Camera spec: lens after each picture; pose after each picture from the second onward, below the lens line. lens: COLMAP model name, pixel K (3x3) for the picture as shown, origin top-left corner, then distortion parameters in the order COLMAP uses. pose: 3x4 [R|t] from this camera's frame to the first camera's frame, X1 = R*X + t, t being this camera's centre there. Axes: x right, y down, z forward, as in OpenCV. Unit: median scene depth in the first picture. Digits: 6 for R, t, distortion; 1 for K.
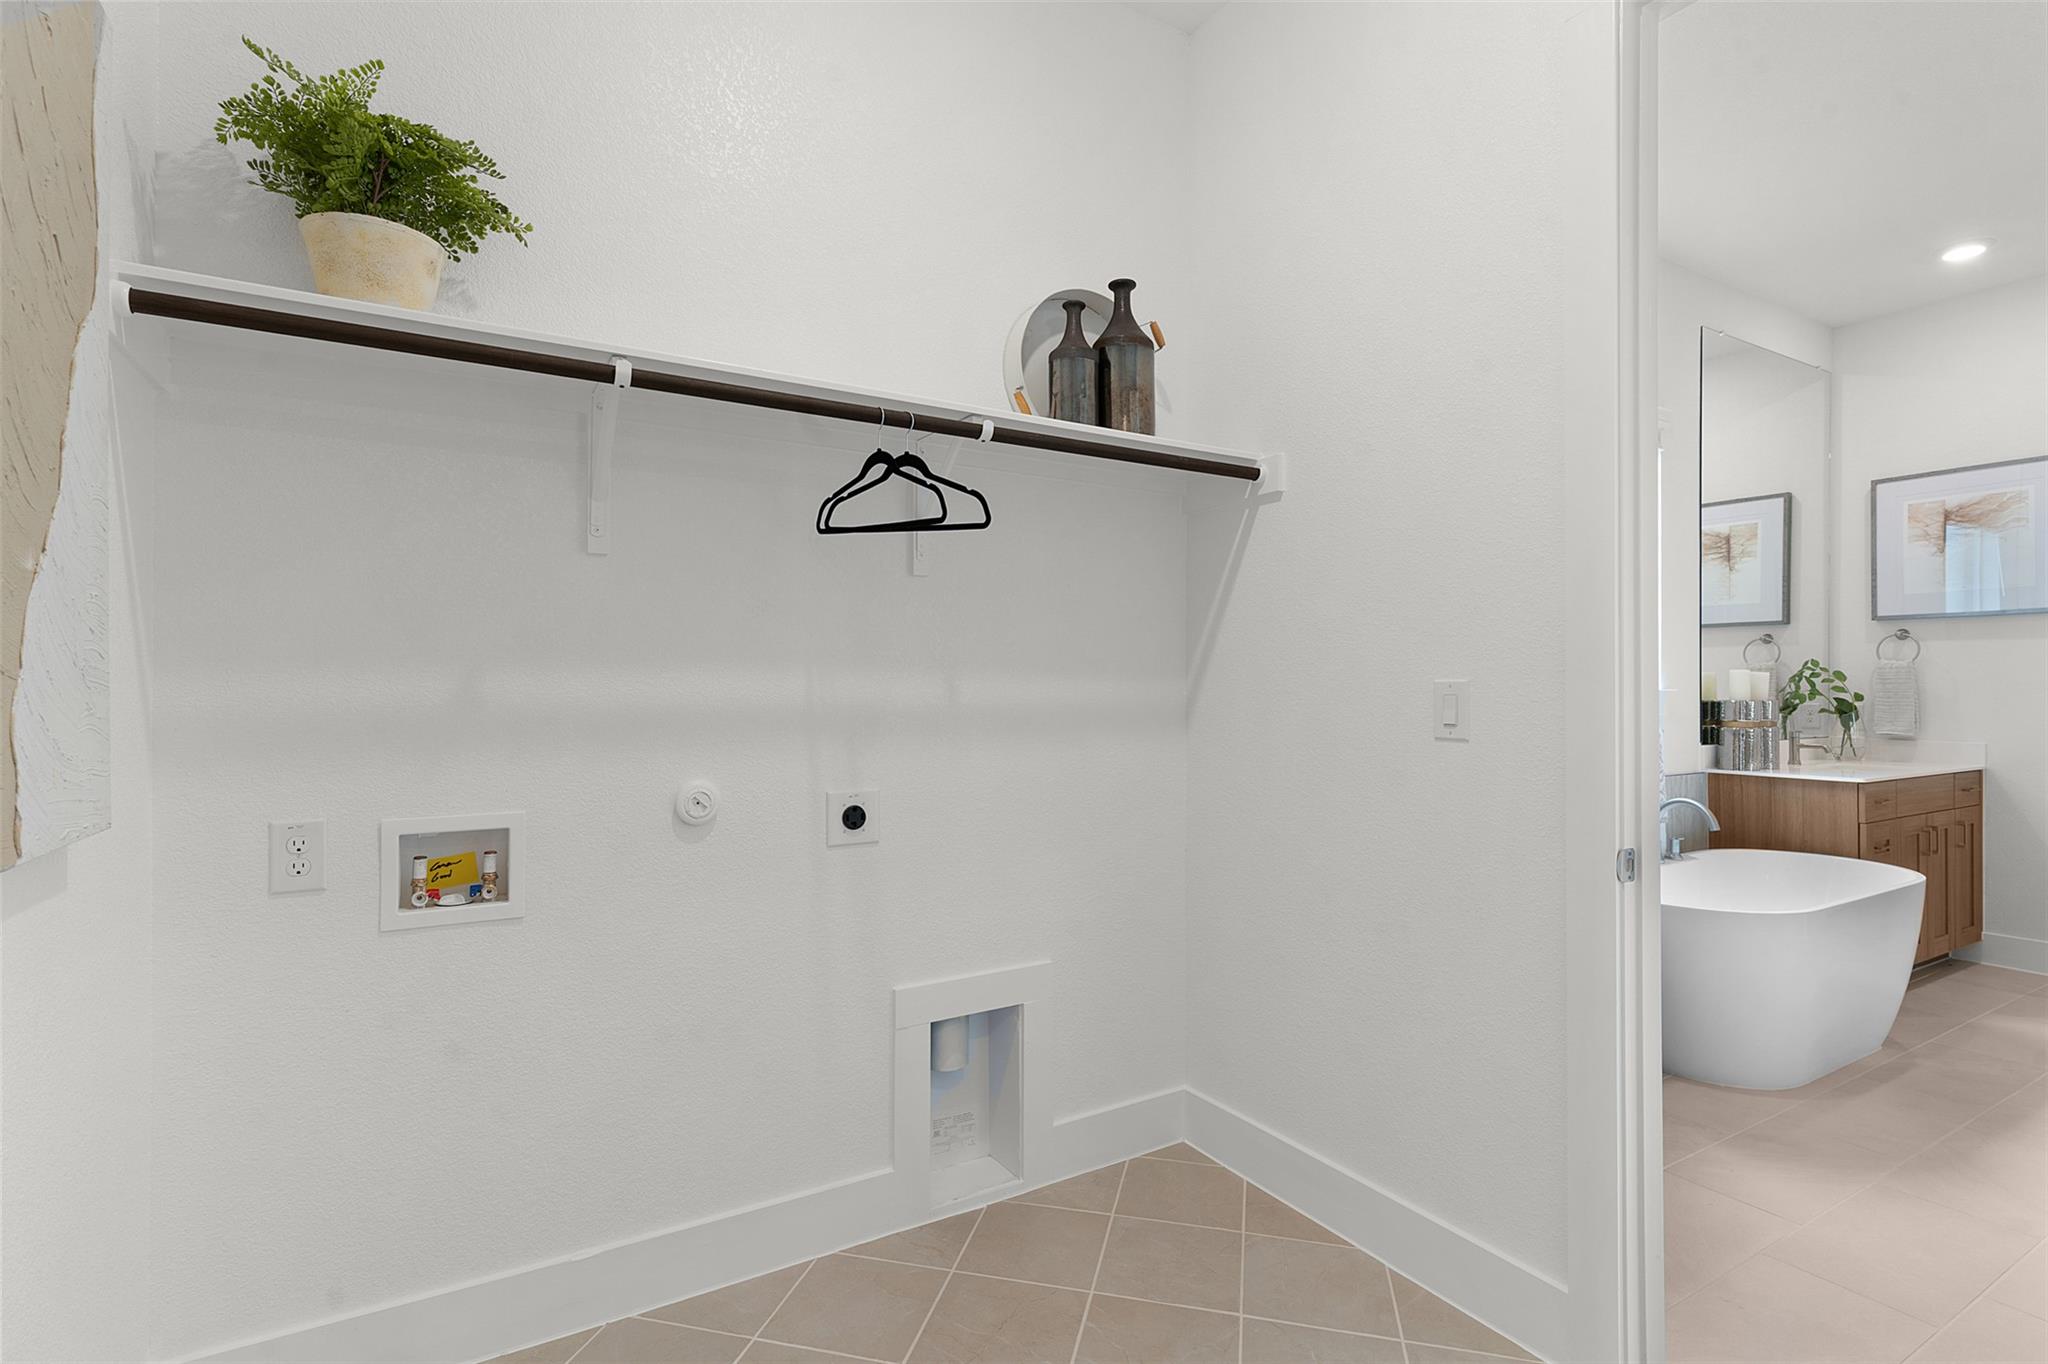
lens RADIAL K [[981.6, 0, 1010.8], [0, 981.6, 685.9], [0, 0, 1]] dist [0.004187, -0.000326]
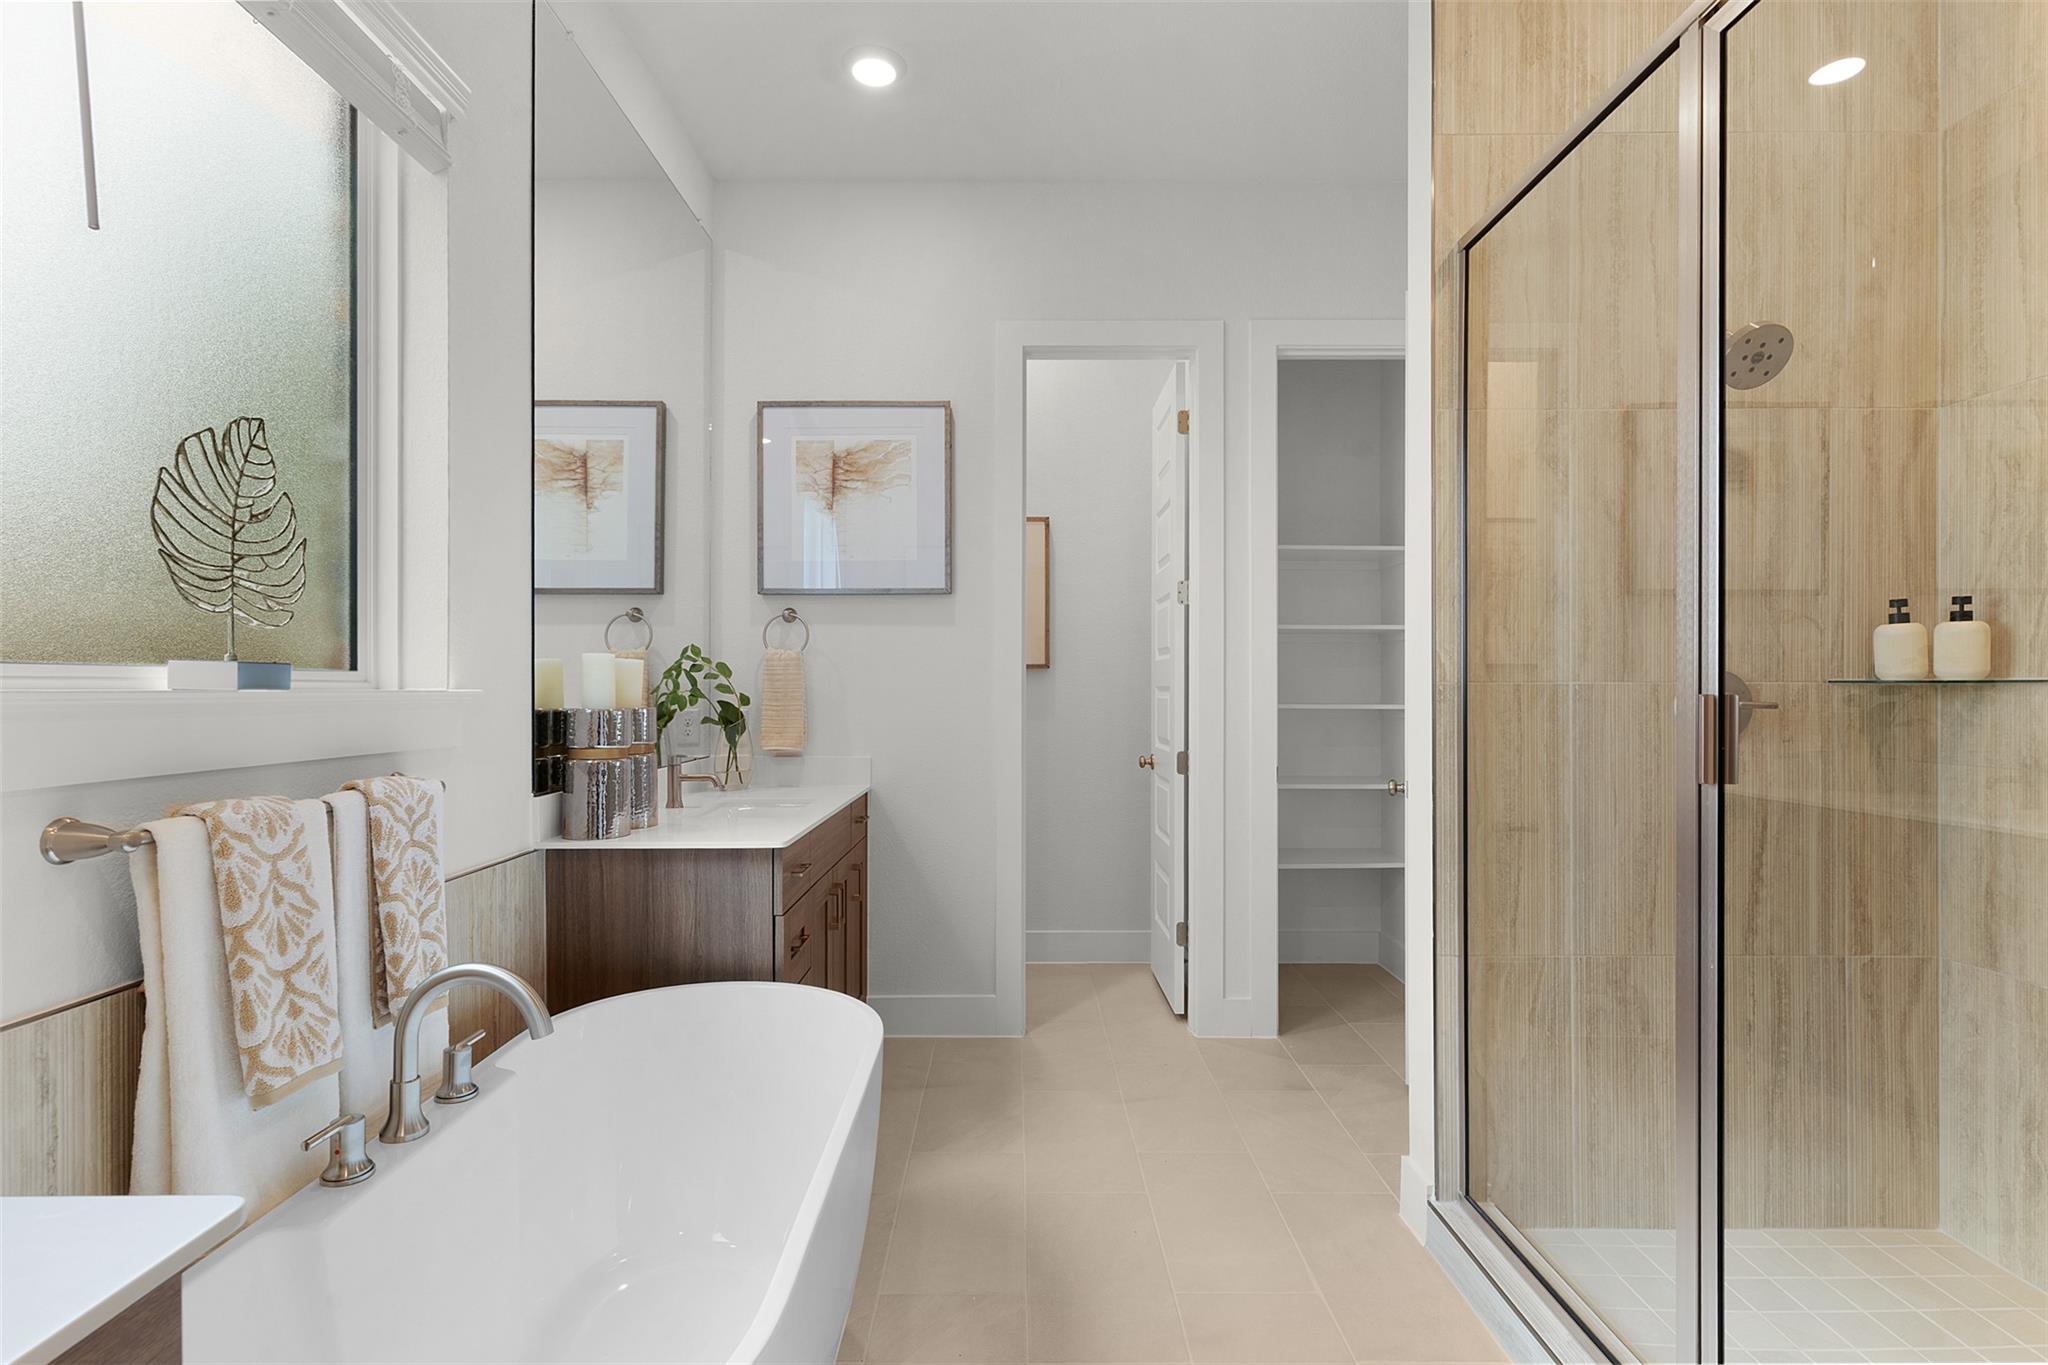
lens RADIAL K [[981.6, 0, 1013.8], [0, 981.6, 689.5], [0, 0, 1]] dist [0.004187, -0.000326]
pose [[0.511660, -0.001059, 0.859187, 0.351706], [-0.002042, 0.999995, 0.002448, 0.001868], [-0.859185, -0.003007, 0.511656, 0.471264]]
